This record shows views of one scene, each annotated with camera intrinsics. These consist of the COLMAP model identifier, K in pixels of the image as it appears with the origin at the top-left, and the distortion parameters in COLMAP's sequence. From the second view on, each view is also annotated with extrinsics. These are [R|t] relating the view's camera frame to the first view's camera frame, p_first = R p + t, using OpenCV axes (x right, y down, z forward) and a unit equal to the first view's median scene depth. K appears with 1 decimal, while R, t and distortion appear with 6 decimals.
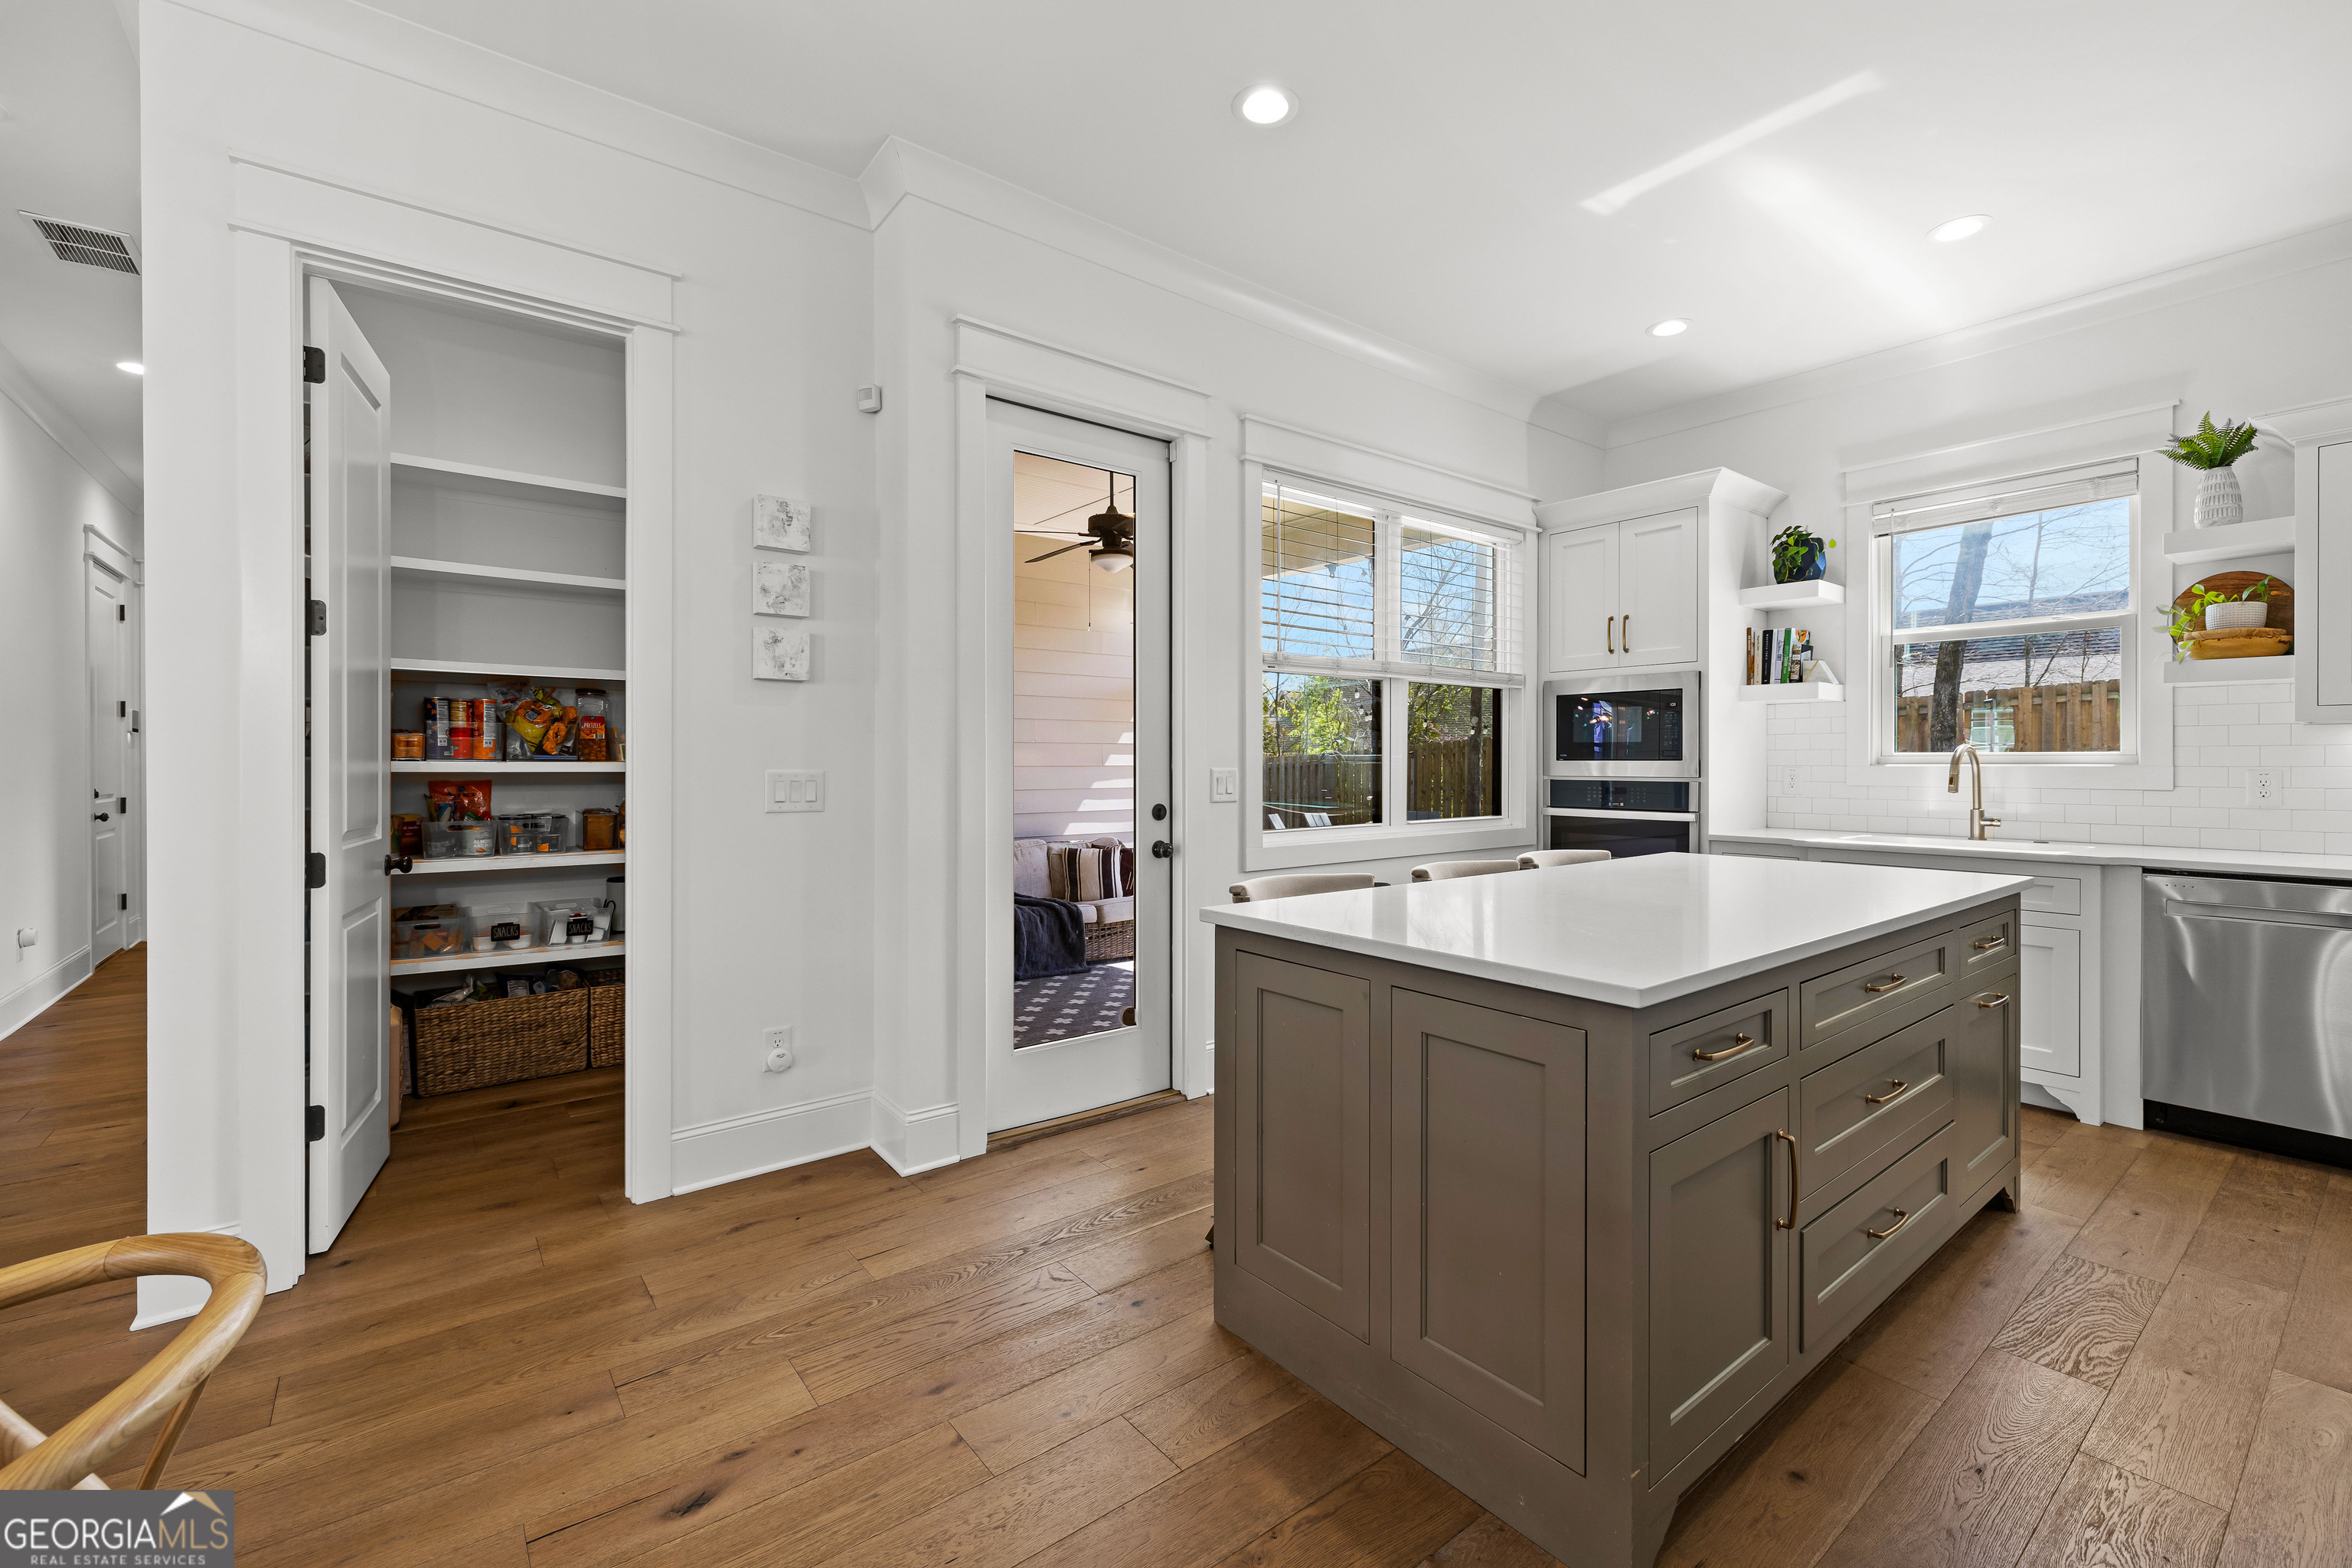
lens RADIAL K [[1004.0, 0, 1188.9], [0, 1004.0, 766.7], [0, 0, 1]] dist [0.000134, 0.000070]
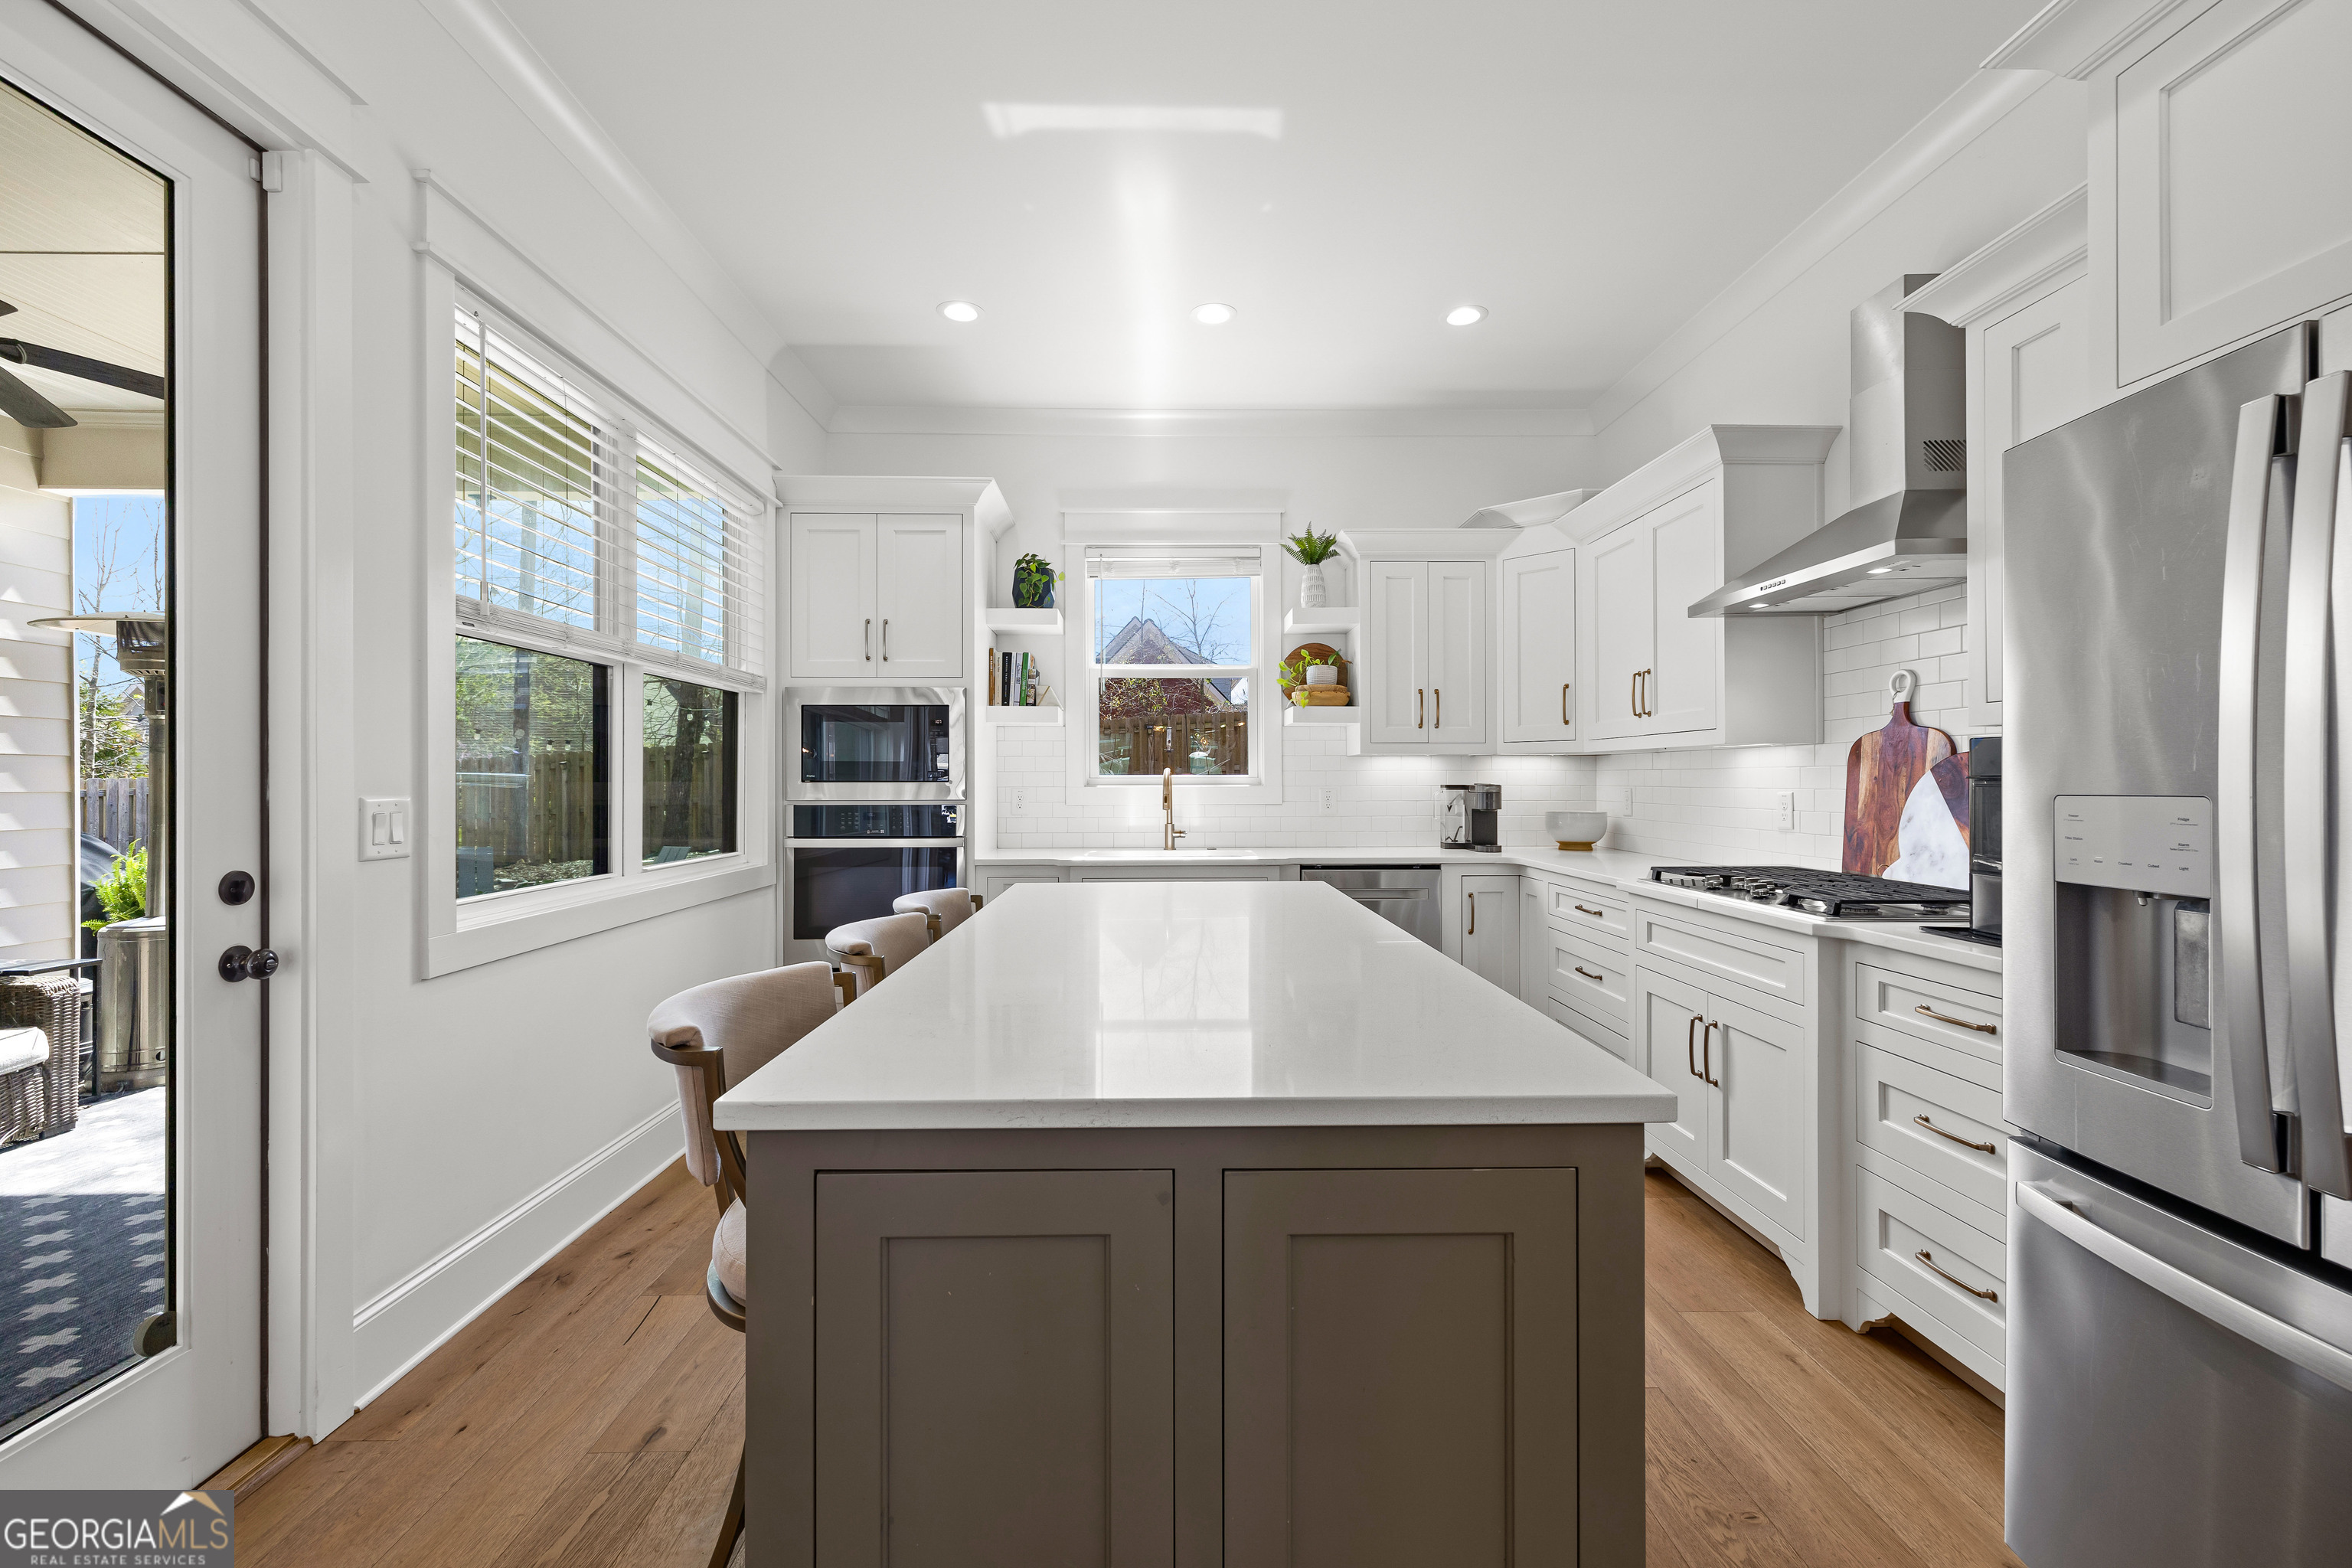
lens RADIAL K [[982.3, 0, 1170.2], [0, 982.3, 779.5], [0, 0, 1]] dist [-0.000509, 0.000133]
pose [[0.605008, 0.001109, 0.796218, -0.112313], [0.006278, 0.999961, -0.006162, -0.001738], [-0.796194, 0.008727, 0.604978, 0.284508]]
